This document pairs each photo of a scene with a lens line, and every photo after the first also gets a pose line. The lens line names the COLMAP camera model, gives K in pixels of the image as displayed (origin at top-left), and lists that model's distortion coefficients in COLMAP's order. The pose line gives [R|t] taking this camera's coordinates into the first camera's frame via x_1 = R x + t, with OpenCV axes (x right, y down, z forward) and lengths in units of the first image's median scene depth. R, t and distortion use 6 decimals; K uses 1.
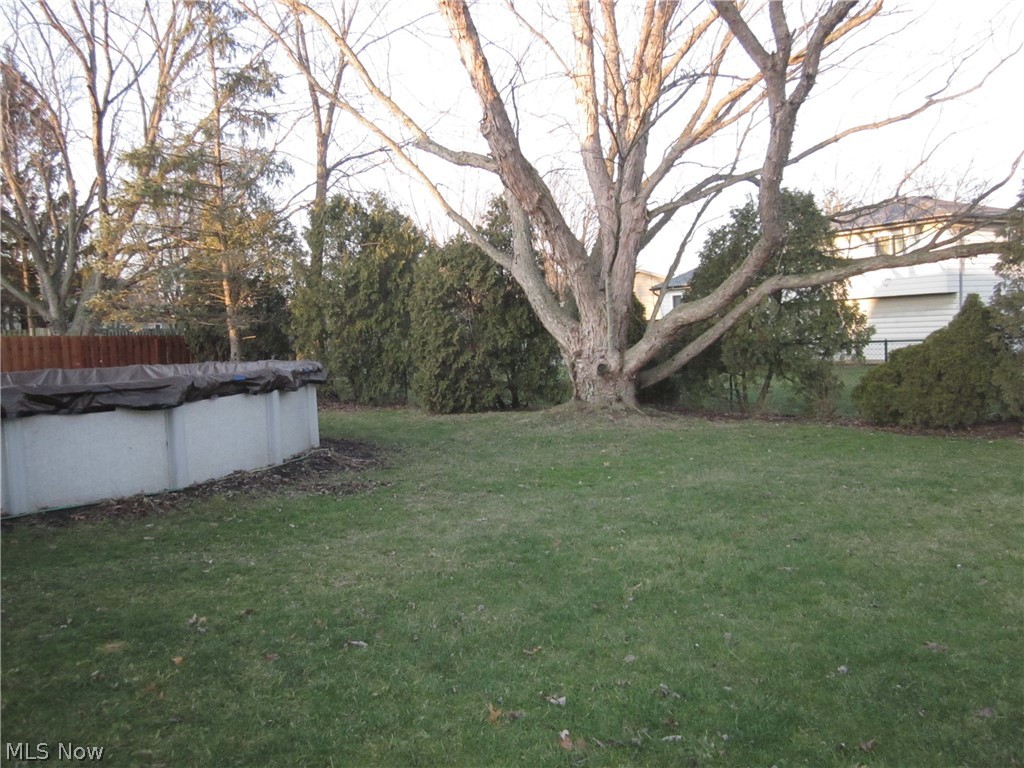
lens RADIAL K [[848.8, 0, 512.0], [0, 848.8, 384.0], [0, 0, 1]] dist [-0.043495, 0.002826]
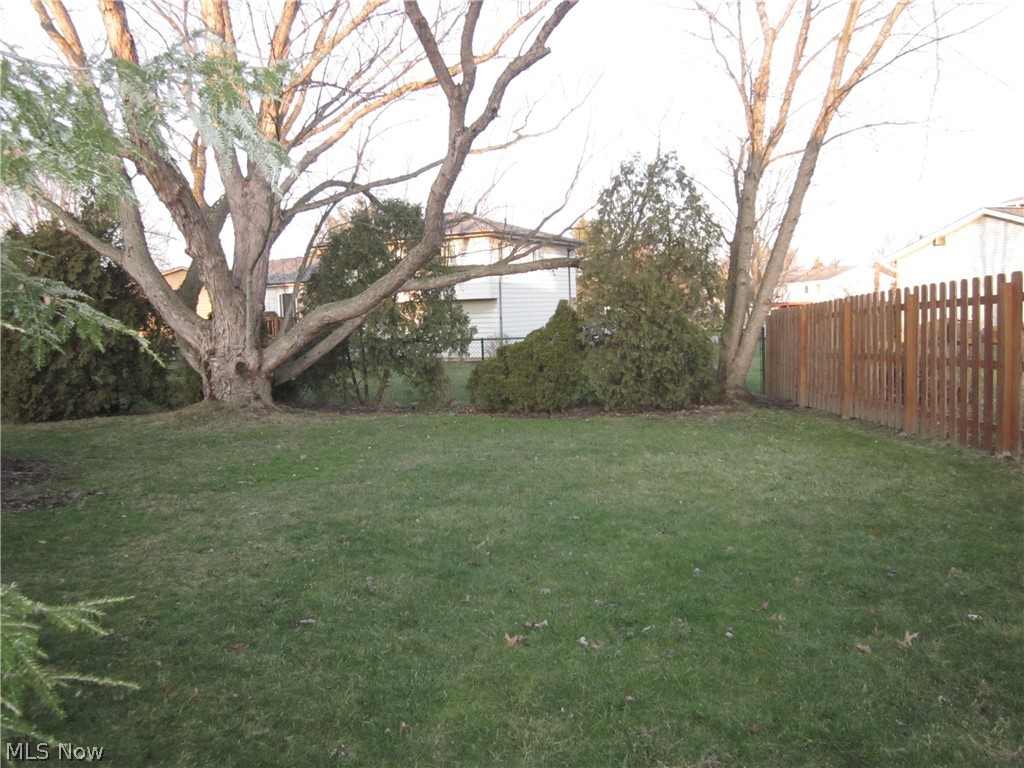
lens RADIAL K [[848.8, 0, 512.0], [0, 848.8, 384.0], [0, 0, 1]] dist [-0.043495, 0.002826]
pose [[0.849671, -0.026070, 0.526669, -0.142667], [0.027119, 0.999616, 0.005729, 0.004624], [-0.526616, 0.009415, 0.850051, -0.004882]]
